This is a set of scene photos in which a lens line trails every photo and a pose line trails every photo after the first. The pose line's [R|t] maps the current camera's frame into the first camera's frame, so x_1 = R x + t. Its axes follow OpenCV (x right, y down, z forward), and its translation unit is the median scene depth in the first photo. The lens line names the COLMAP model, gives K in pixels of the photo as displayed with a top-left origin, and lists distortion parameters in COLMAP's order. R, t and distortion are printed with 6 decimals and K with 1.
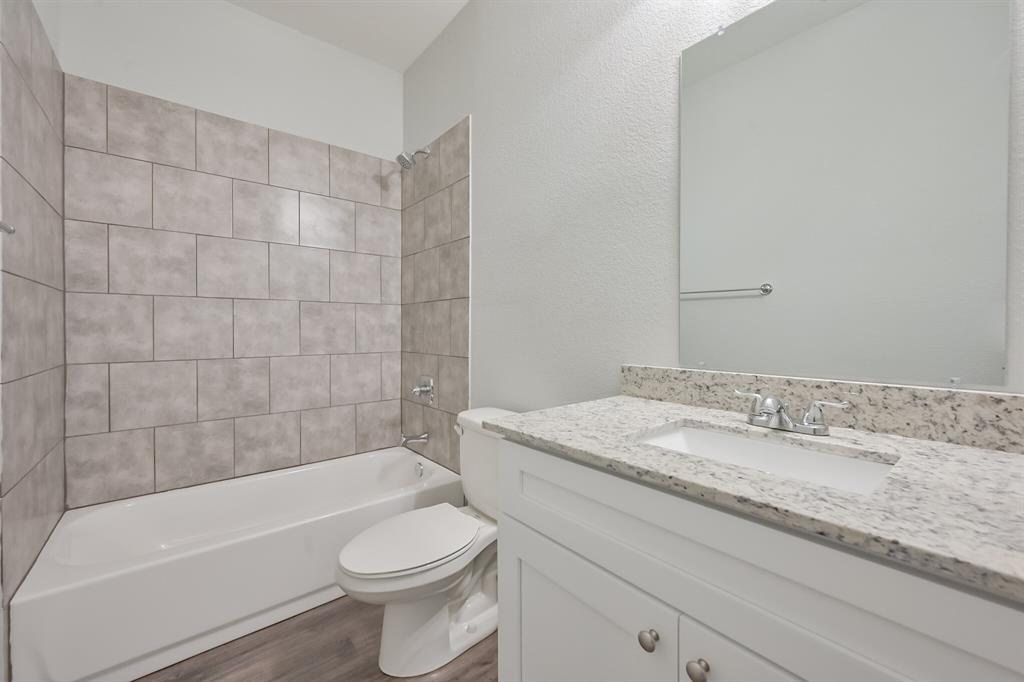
lens RADIAL K [[411.3, 0, 512.1], [0, 411.3, 332.7], [0, 0, 1]] dist [0.001785, 0.000184]
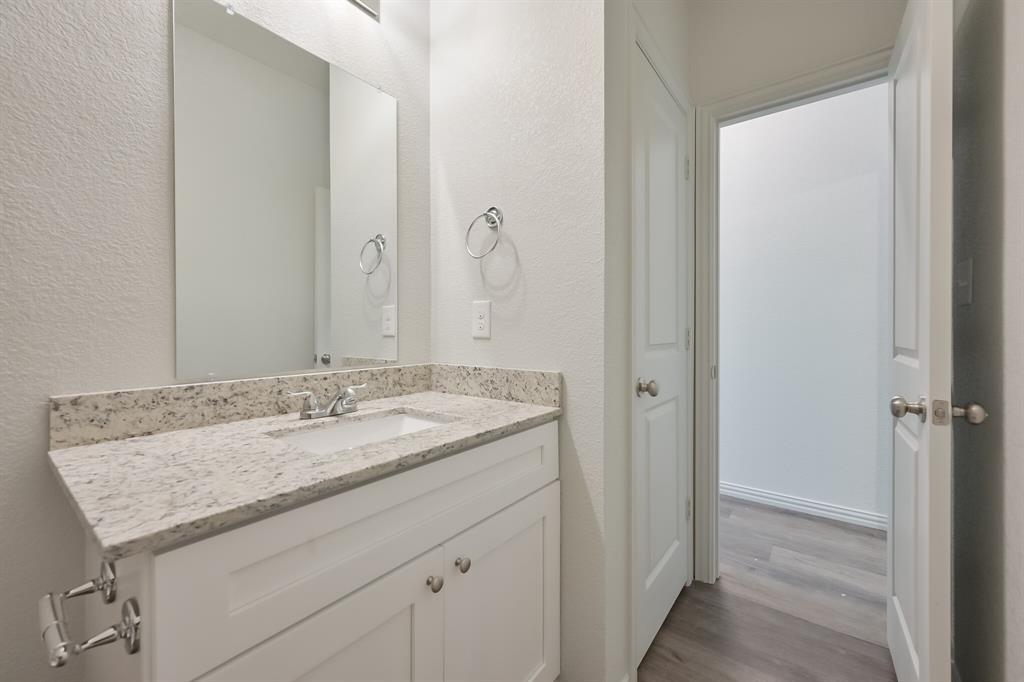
lens RADIAL K [[411.3, 0, 511.5], [0, 411.3, 336.3], [0, 0, 1]] dist [0.001785, 0.000184]
pose [[-0.222346, -0.013496, 0.974875, -0.610048], [0.012176, 0.999788, 0.016618, -0.014213], [-0.974892, 0.015565, -0.222134, 0.683050]]
